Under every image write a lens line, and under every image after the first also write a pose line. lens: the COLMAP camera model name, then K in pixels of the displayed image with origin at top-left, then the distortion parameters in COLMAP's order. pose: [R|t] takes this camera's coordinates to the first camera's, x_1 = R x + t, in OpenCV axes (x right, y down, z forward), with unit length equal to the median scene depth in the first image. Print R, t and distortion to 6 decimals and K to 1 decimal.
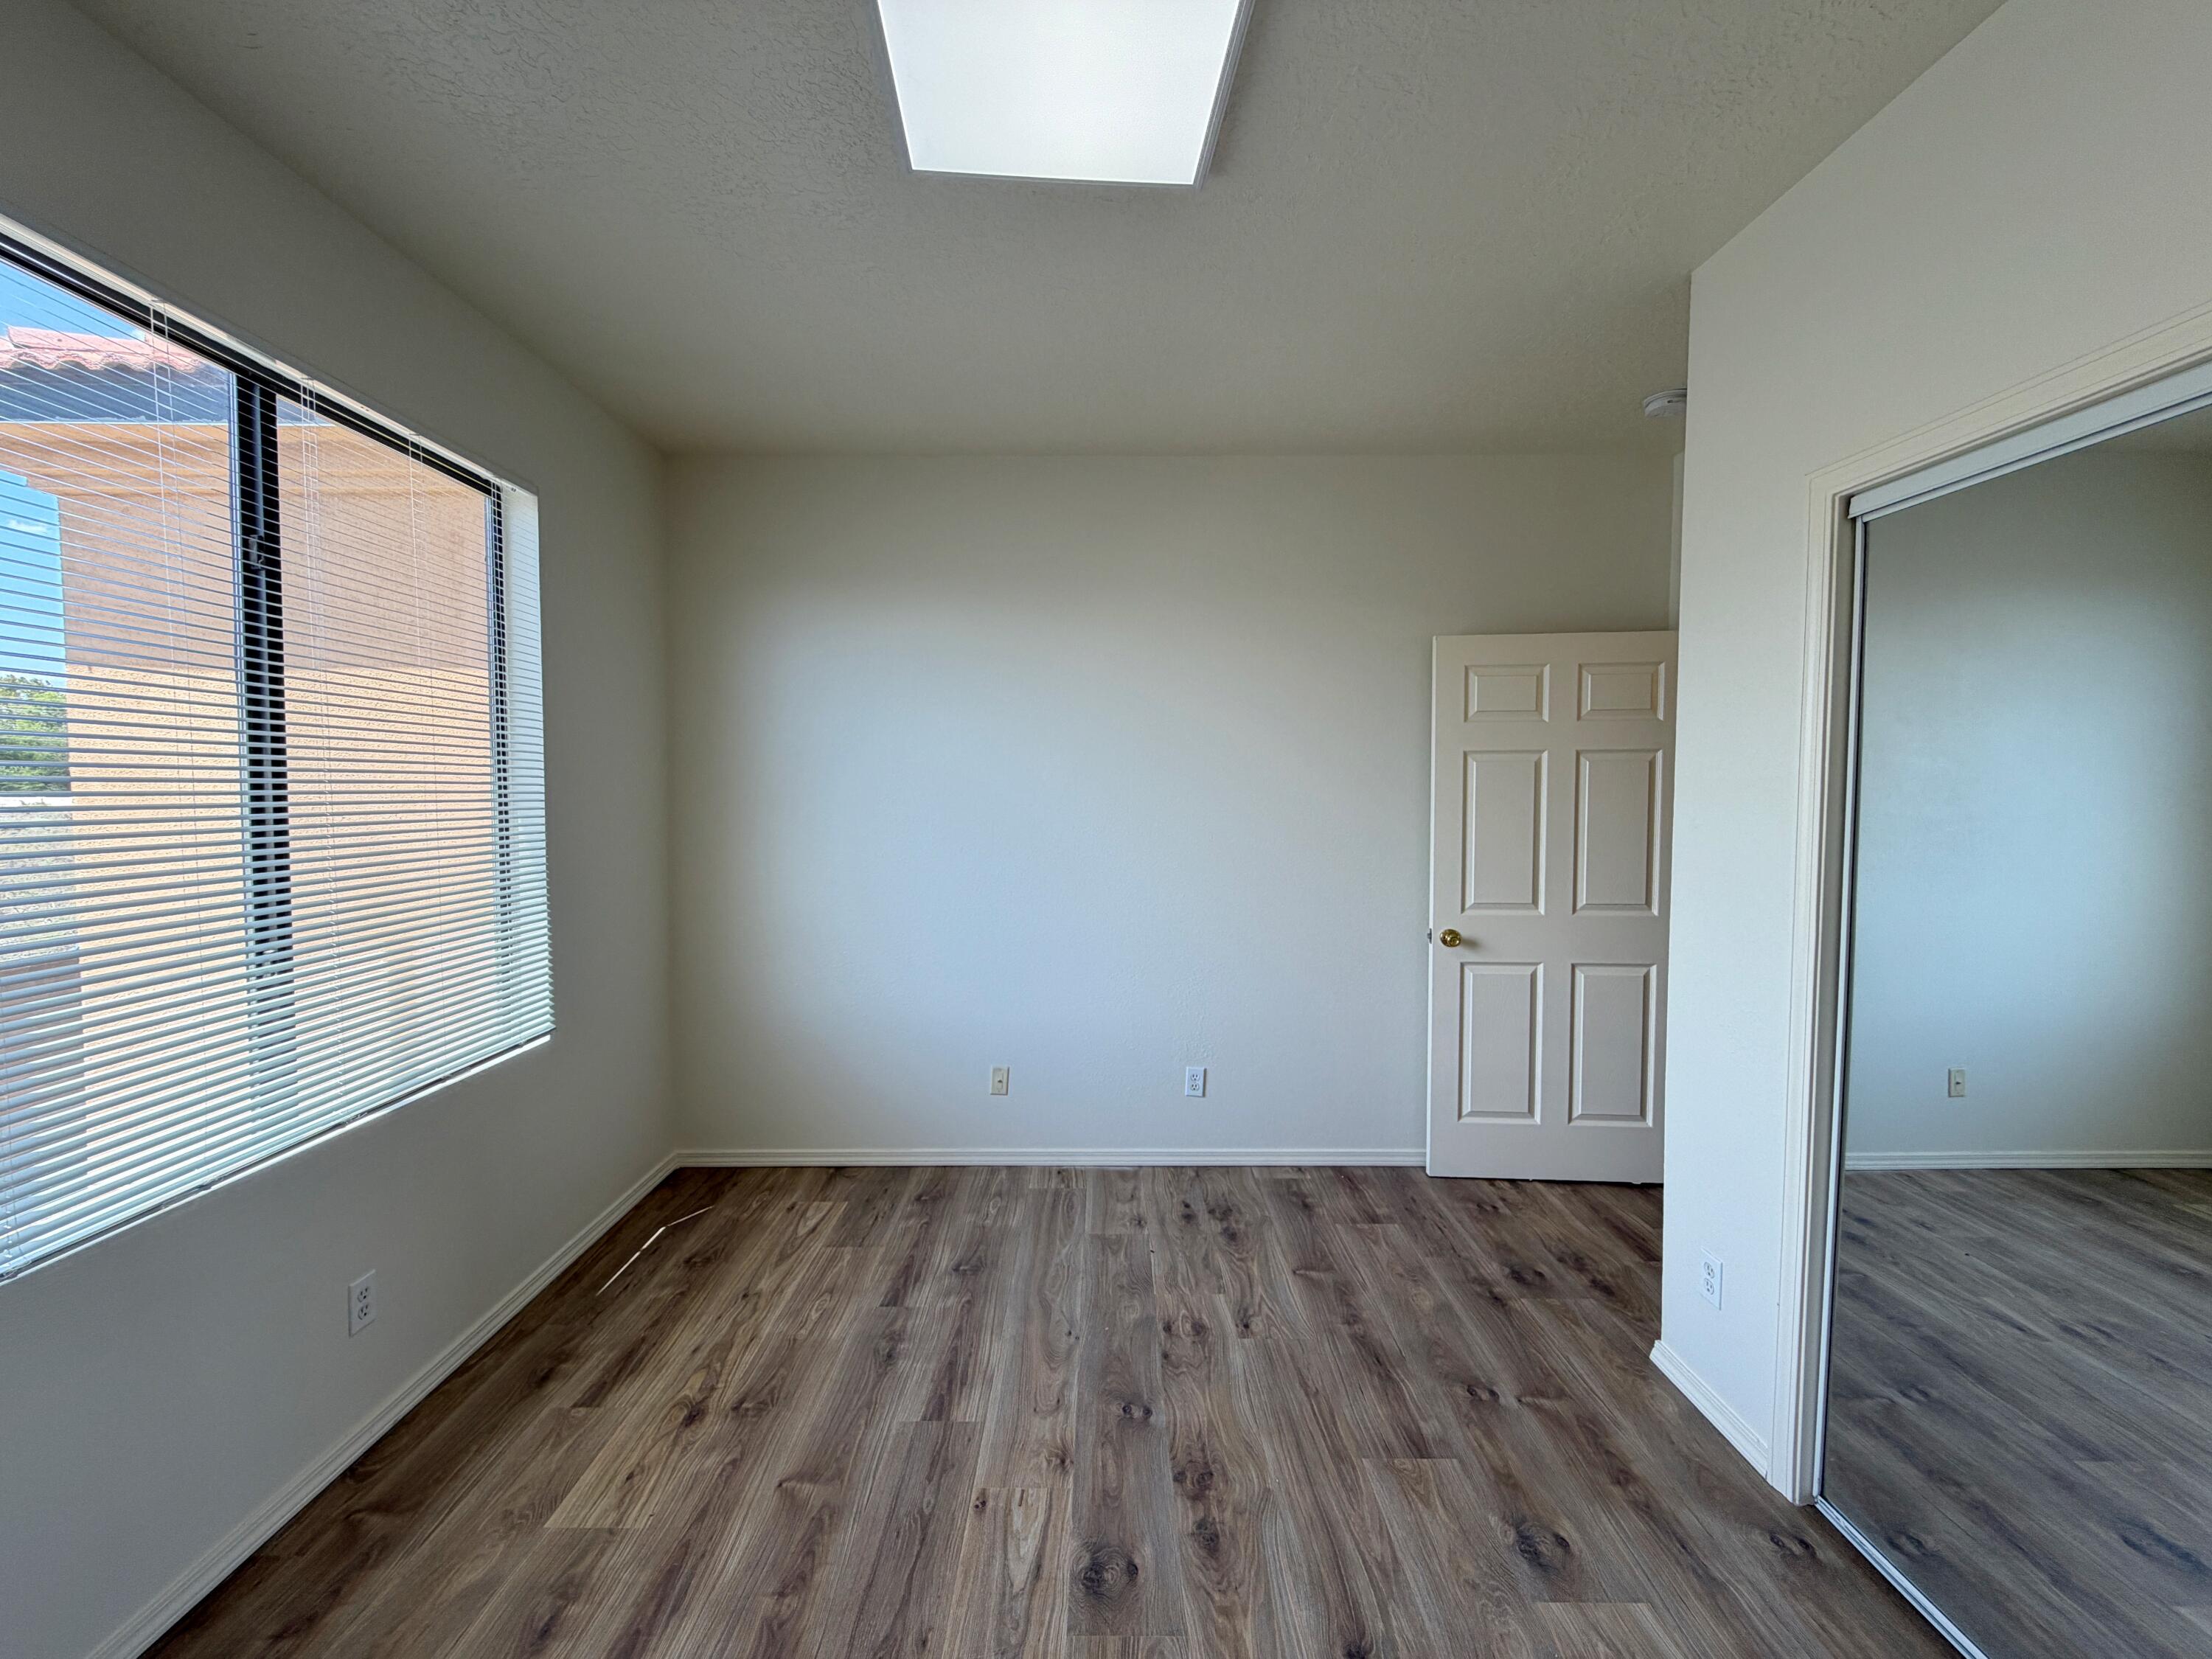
lens RADIAL K [[880.8, 0, 1099.7], [0, 880.8, 826.1], [0, 0, 1]] dist [-0.001470, 0.000472]
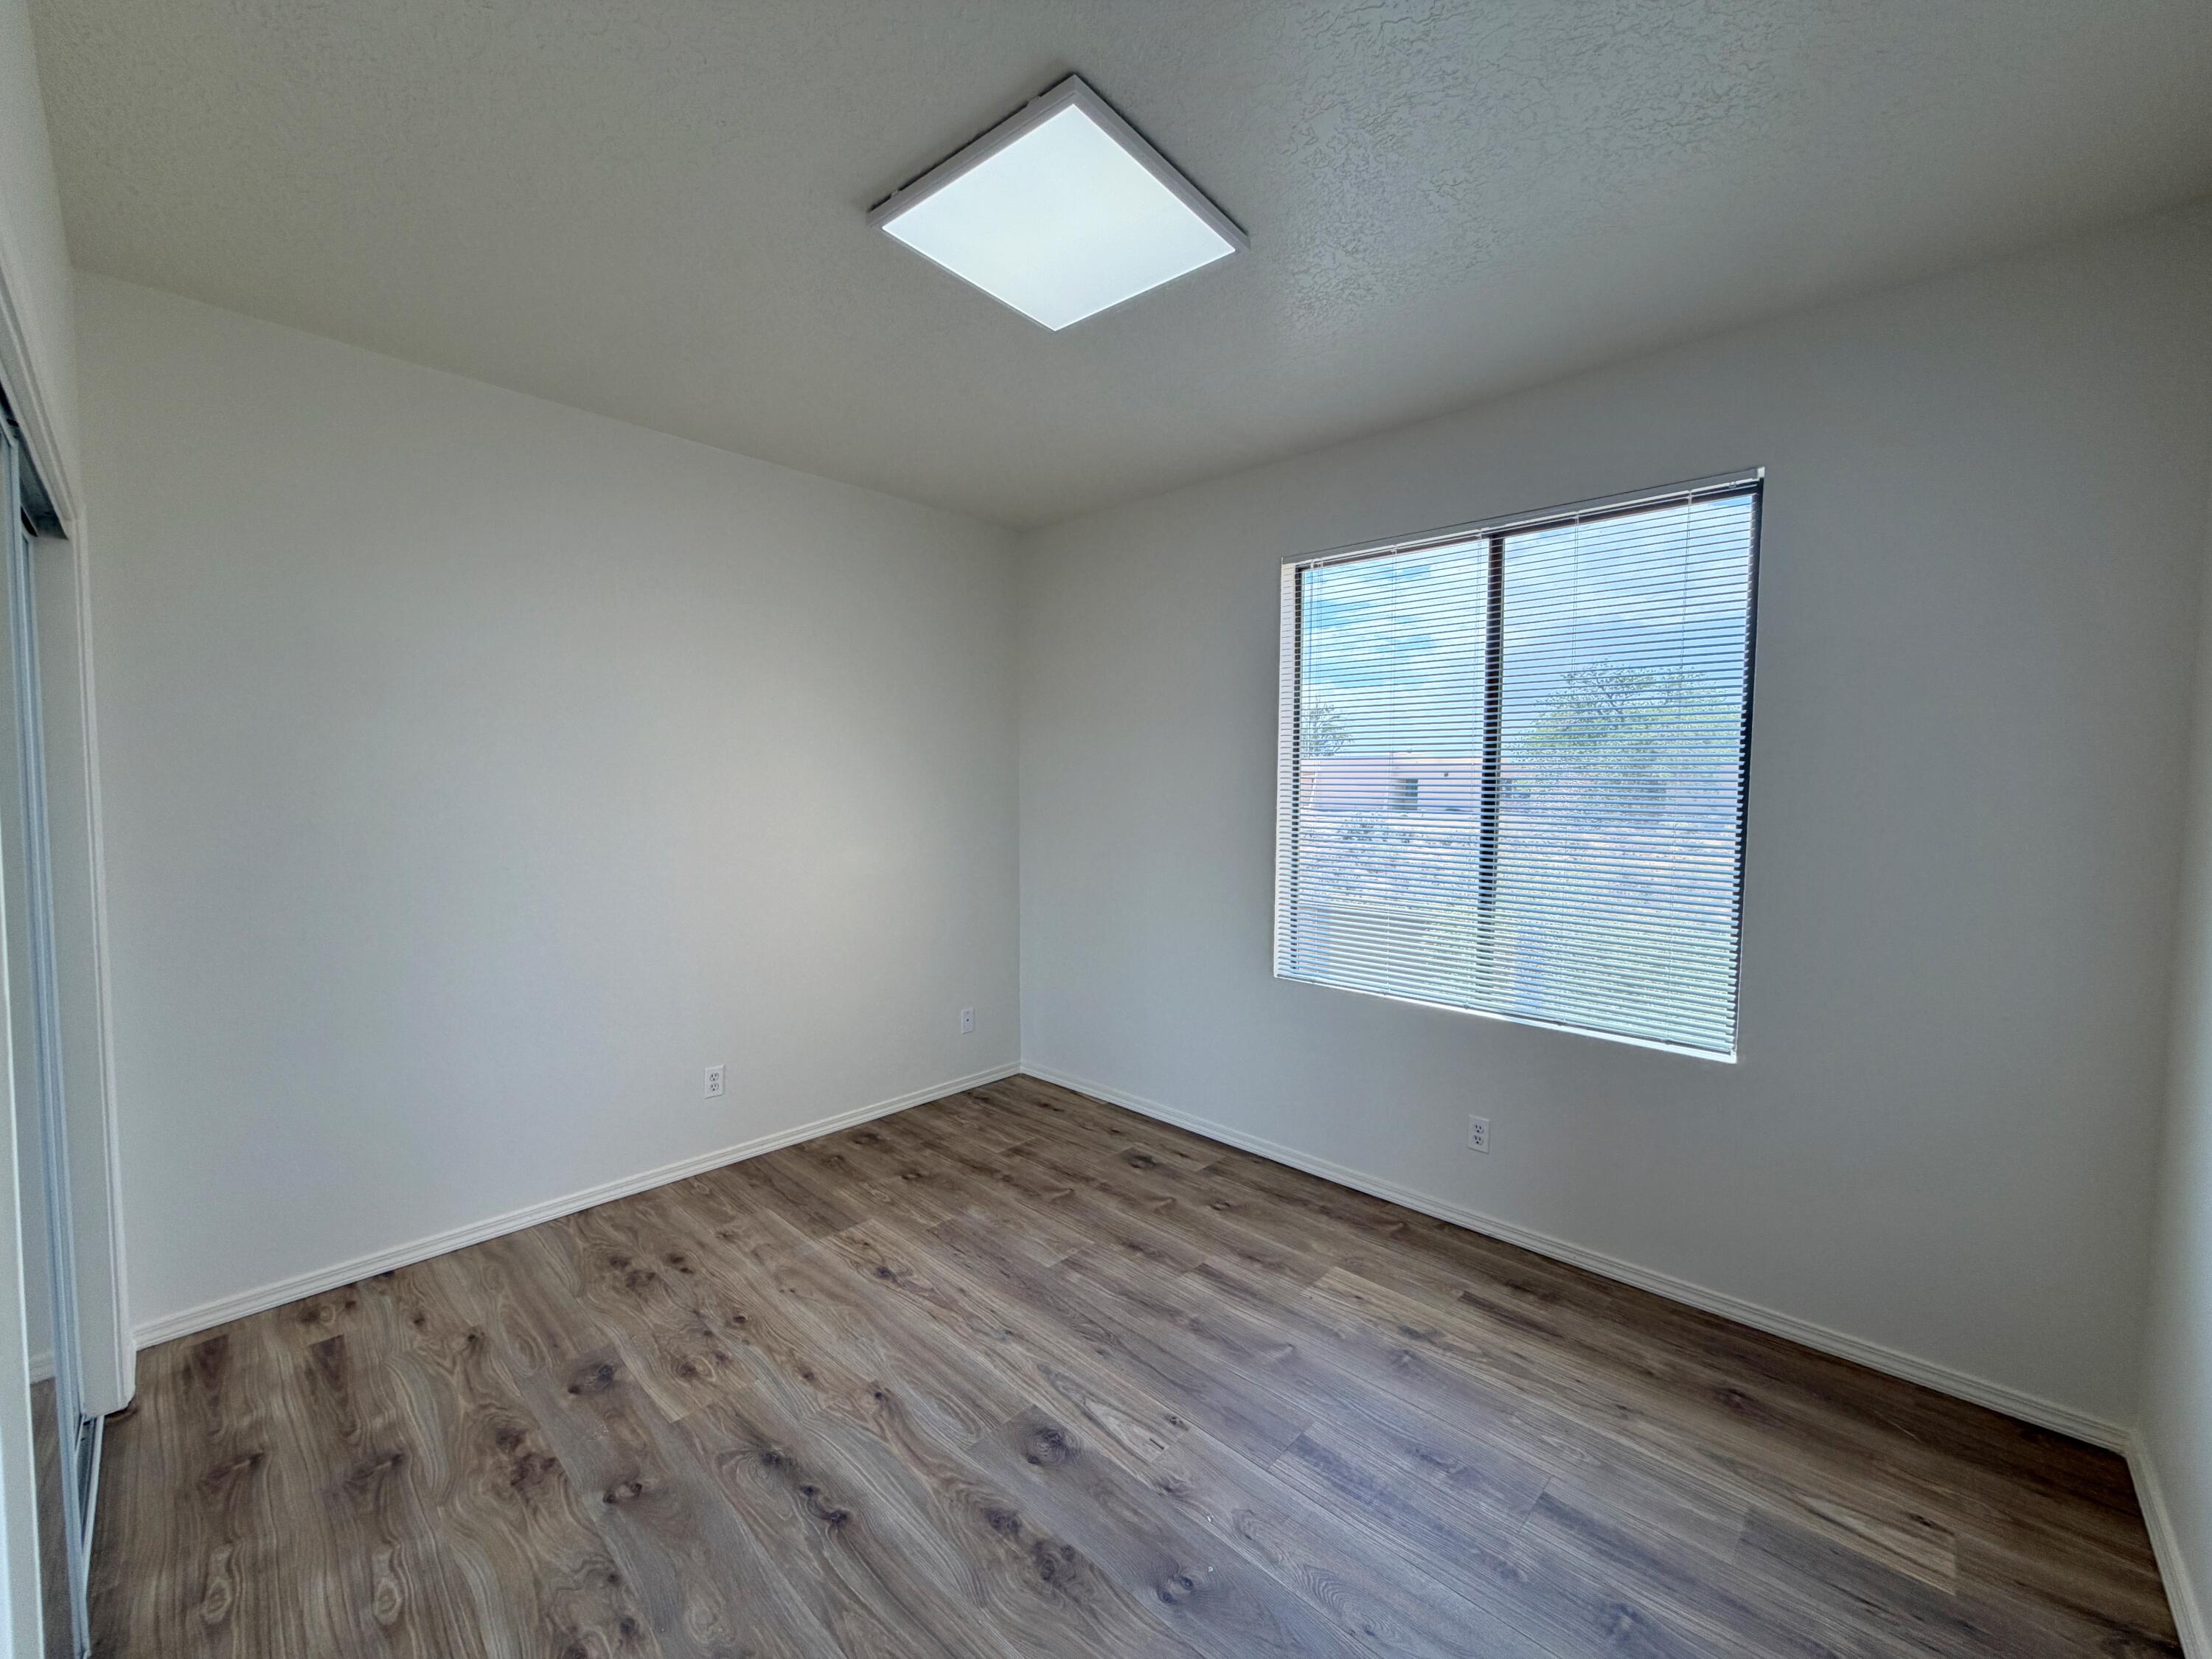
lens RADIAL K [[880.8, 0, 1099.6], [0, 880.8, 821.1], [0, 0, 1]] dist [-0.001470, 0.000472]
pose [[-0.688933, 0.025003, -0.724394, 0.581628], [-0.040842, 0.996478, 0.073237, -0.060754], [0.723674, 0.080041, -0.685485, 1.307622]]
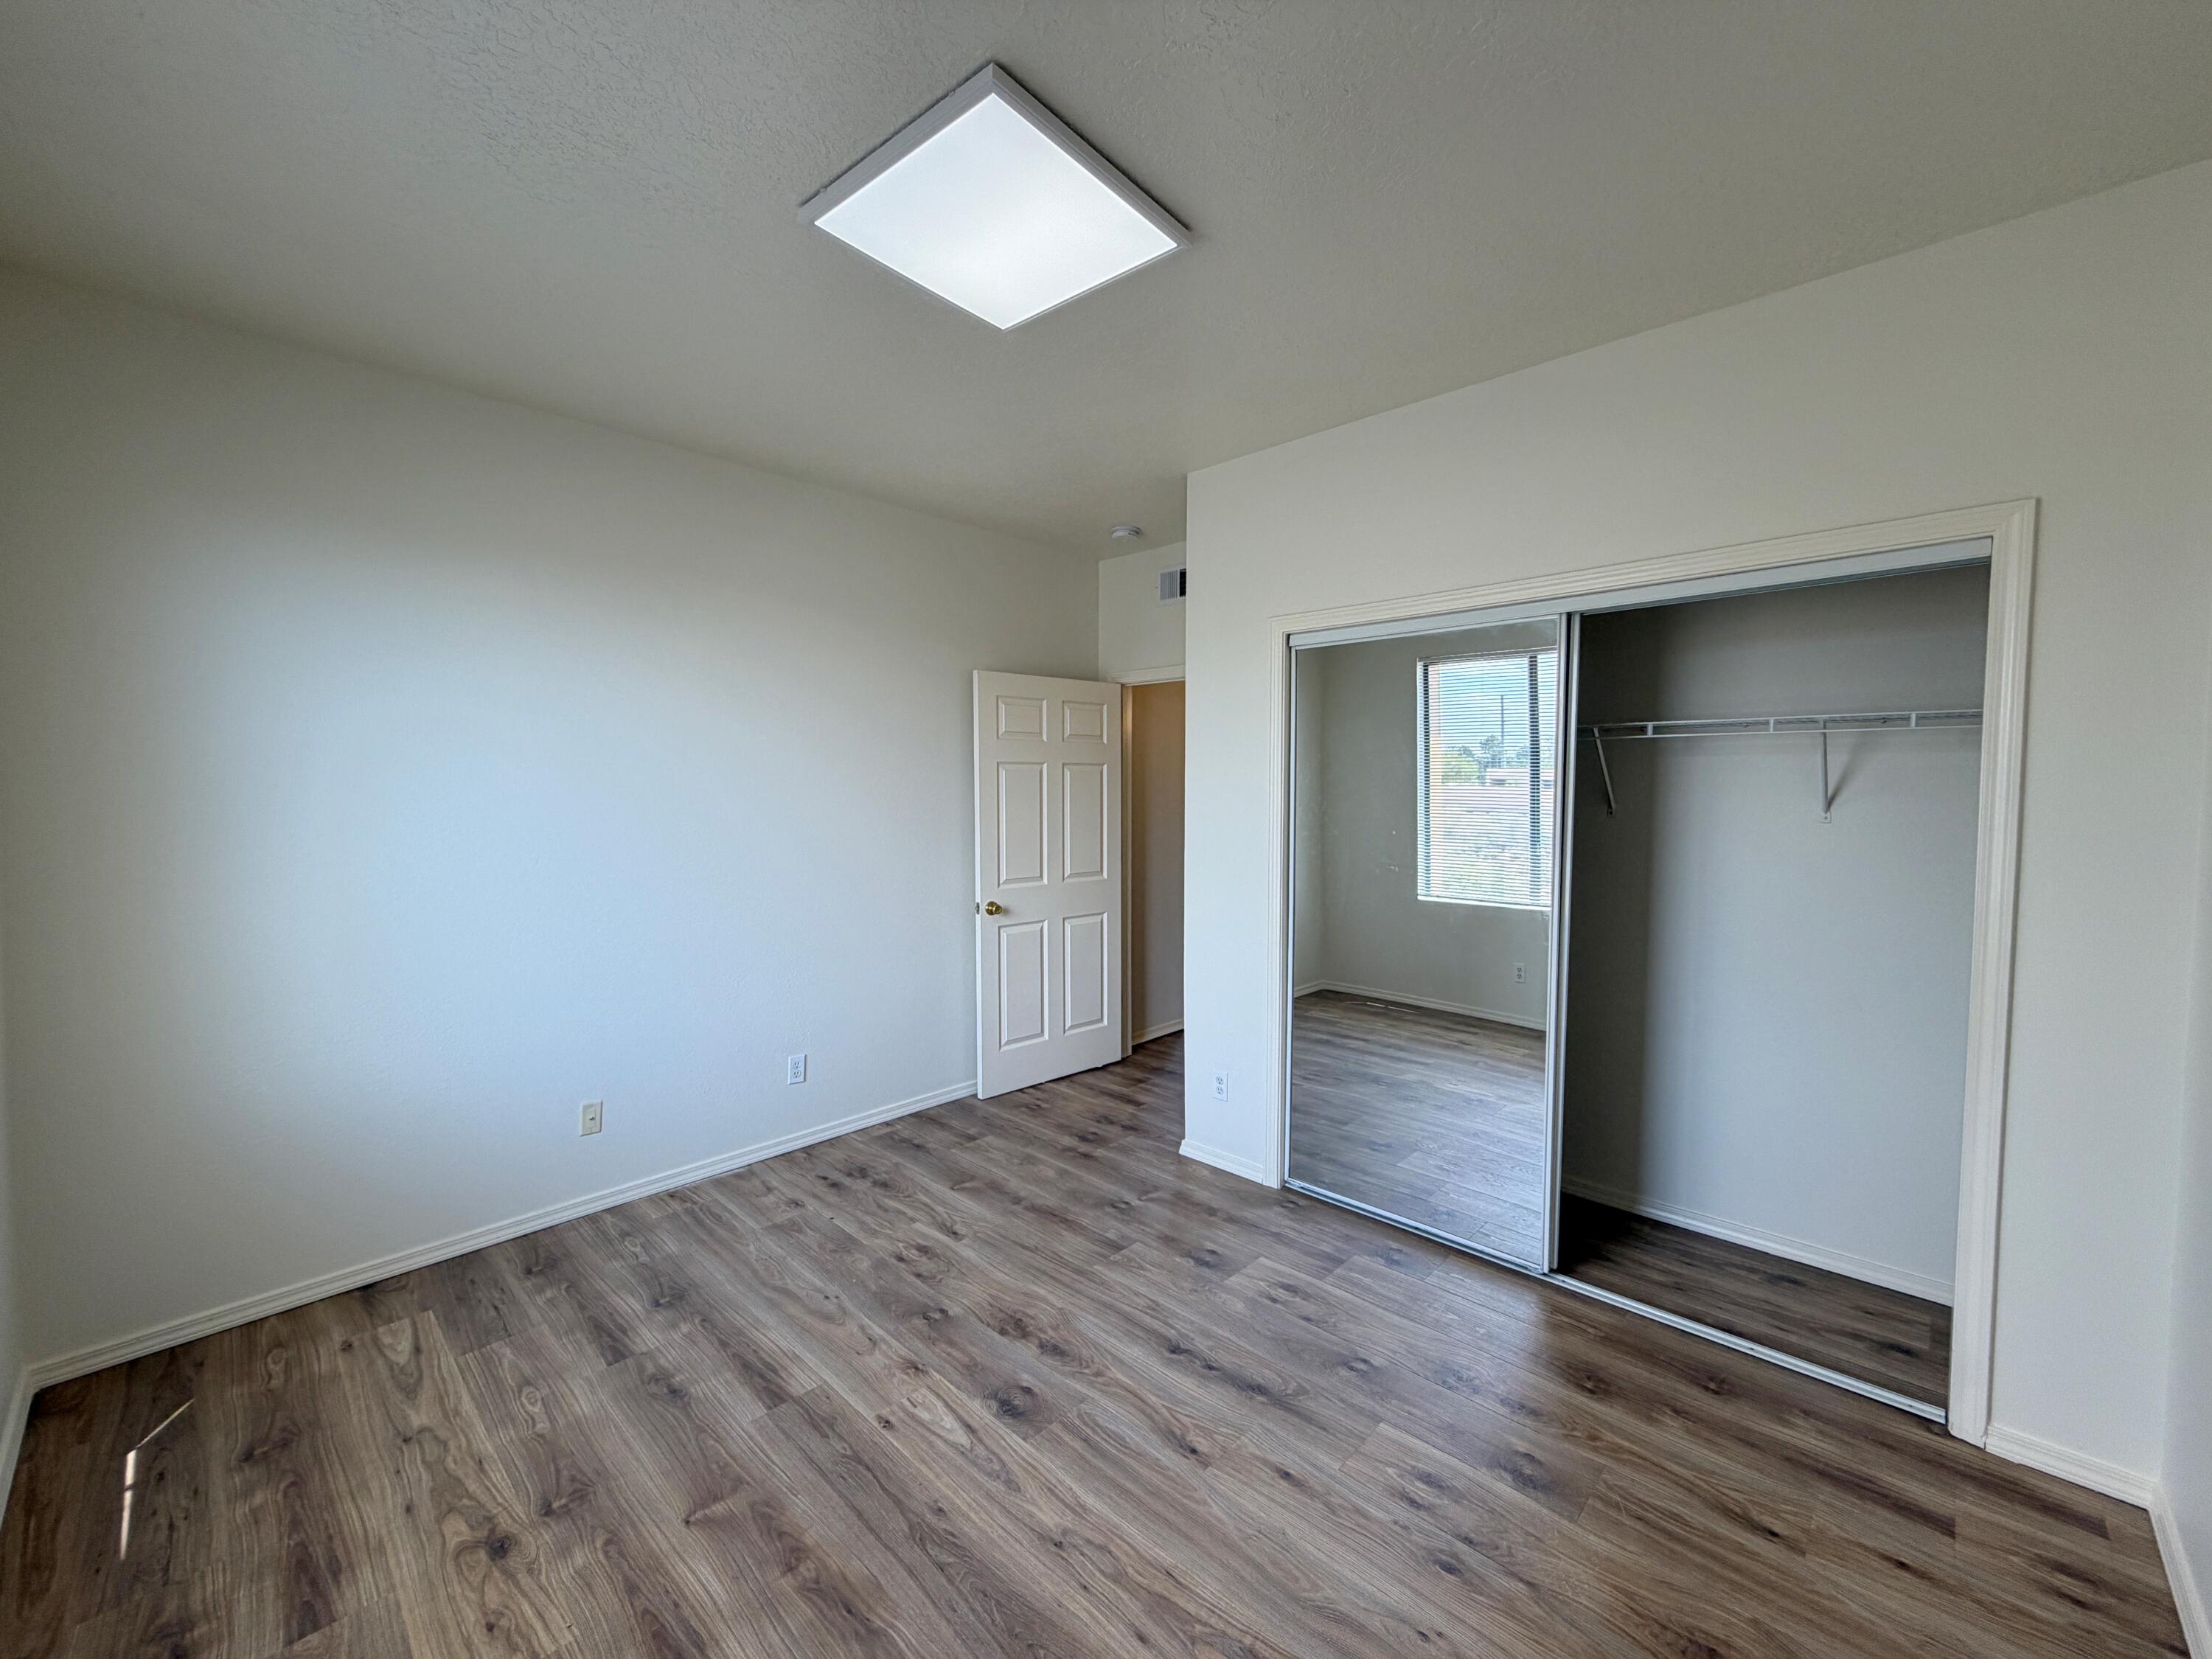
lens RADIAL K [[880.8, 0, 1100.3], [0, 880.8, 823.2], [0, 0, 1]] dist [-0.001470, 0.000472]
pose [[0.691453, -0.028193, 0.721871, -0.589421], [0.031872, 0.999456, 0.008506, -0.002972], [-0.721718, 0.017126, 0.691975, 0.002316]]
